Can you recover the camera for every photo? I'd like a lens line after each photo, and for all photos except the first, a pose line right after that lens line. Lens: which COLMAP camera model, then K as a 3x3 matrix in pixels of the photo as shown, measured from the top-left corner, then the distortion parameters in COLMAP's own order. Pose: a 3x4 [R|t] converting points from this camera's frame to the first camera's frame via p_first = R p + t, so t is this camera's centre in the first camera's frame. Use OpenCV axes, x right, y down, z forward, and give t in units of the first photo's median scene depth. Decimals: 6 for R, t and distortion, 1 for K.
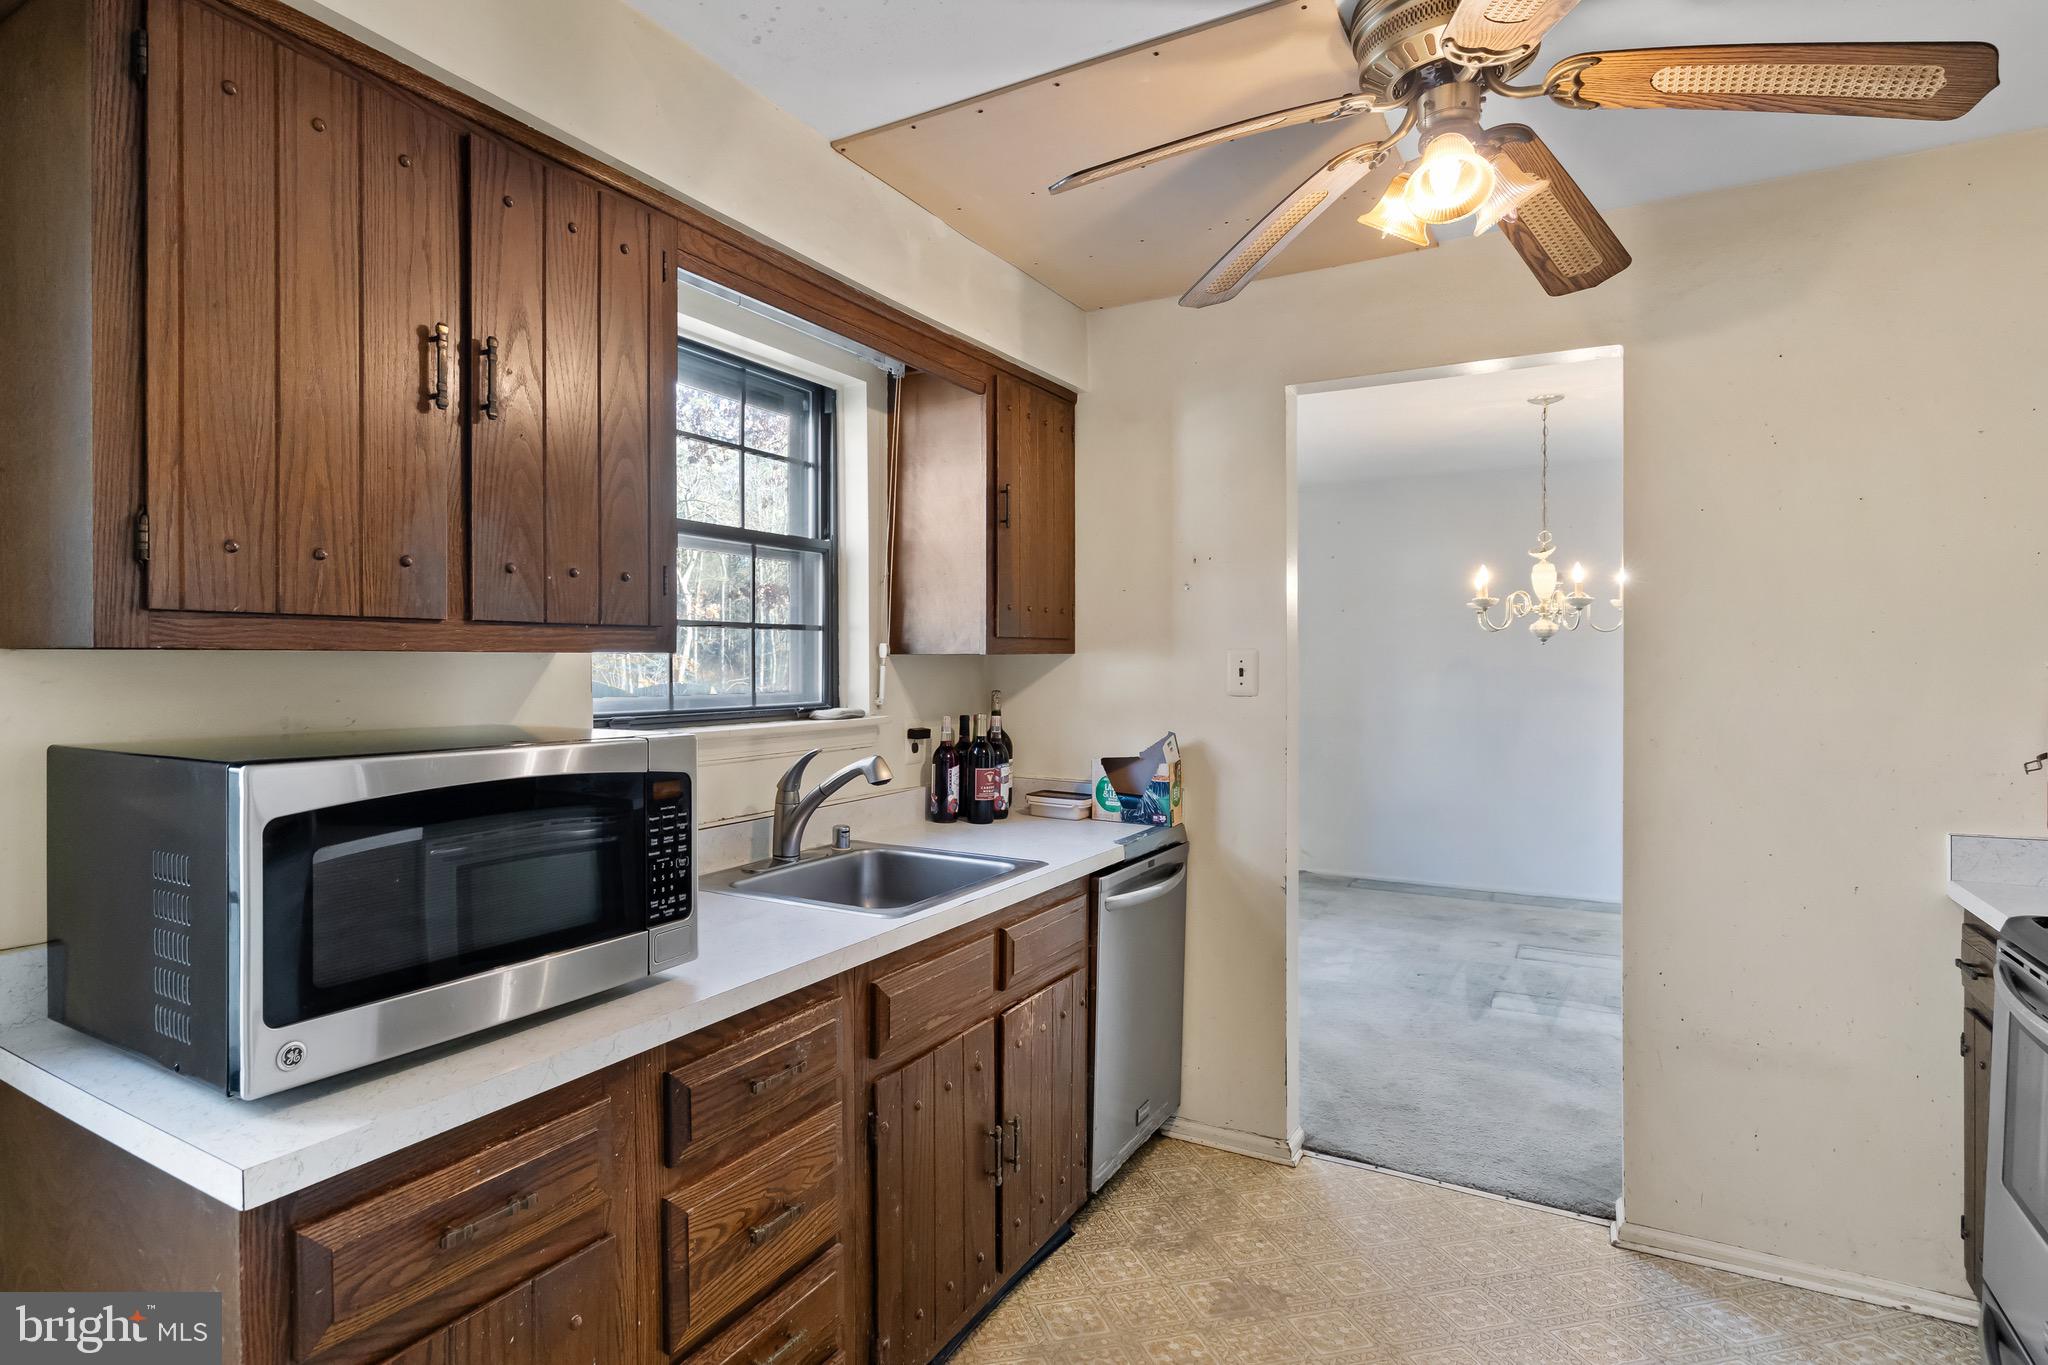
lens RADIAL K [[1119.7, 0, 1020.8], [0, 1119.7, 669.9], [0, 0, 1]] dist [-0.009899, 0.000413]
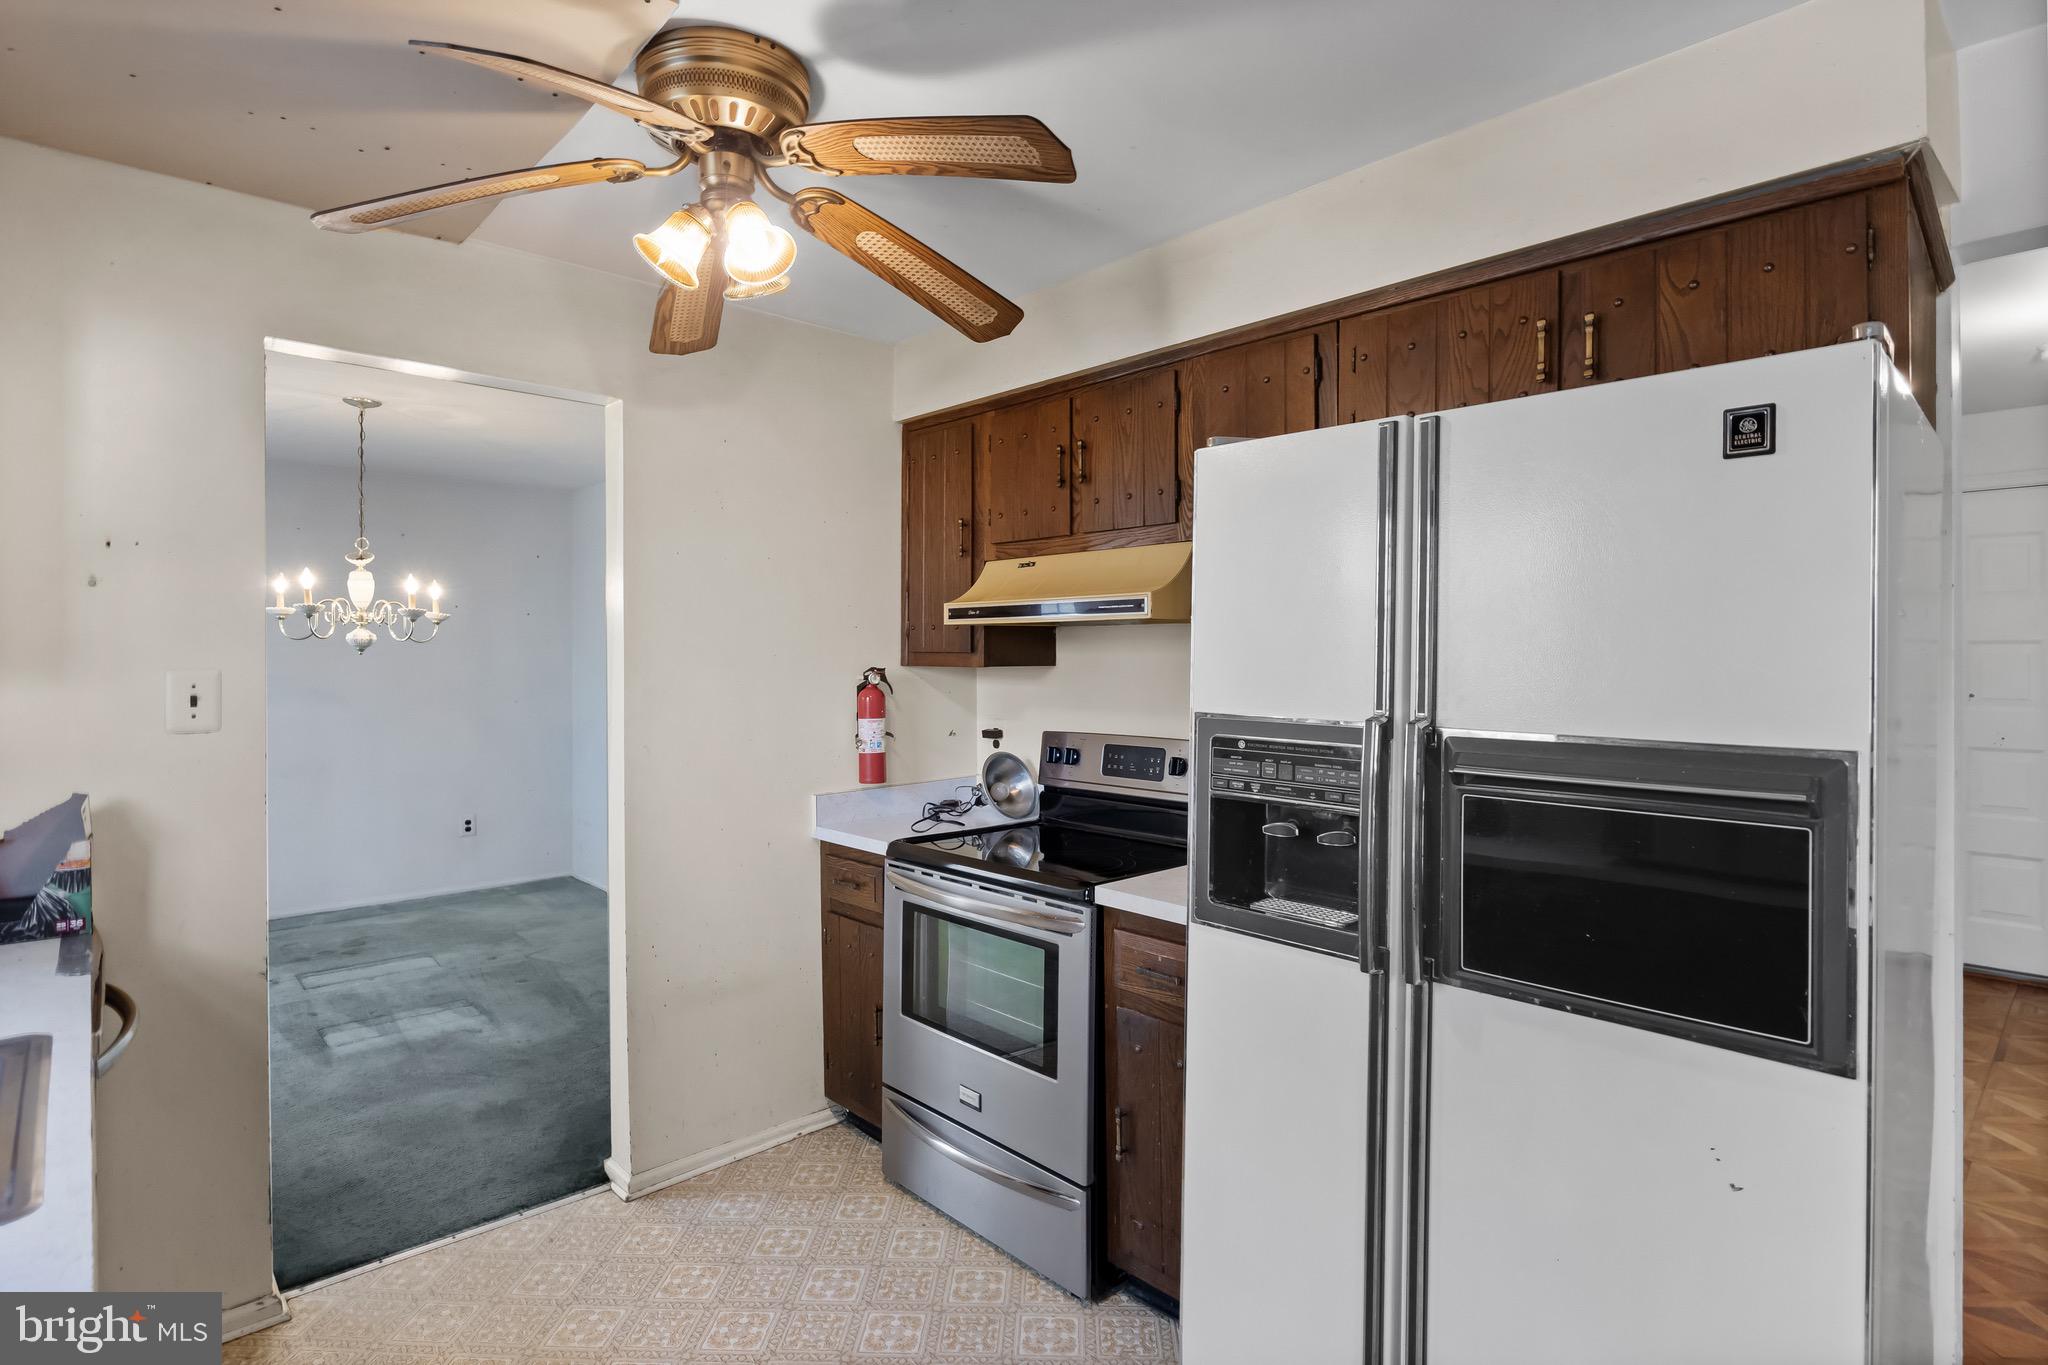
lens RADIAL K [[1039.0, 0, 970.3], [0, 1039.0, 652.8], [0, 0, 1]] dist [0.001008, 0.000719]
pose [[0.308515, 0.001507, 0.951218, -0.302773], [0.004426, 0.999986, -0.003020, -0.025832], [-0.951209, 0.005142, 0.308504, 0.293295]]
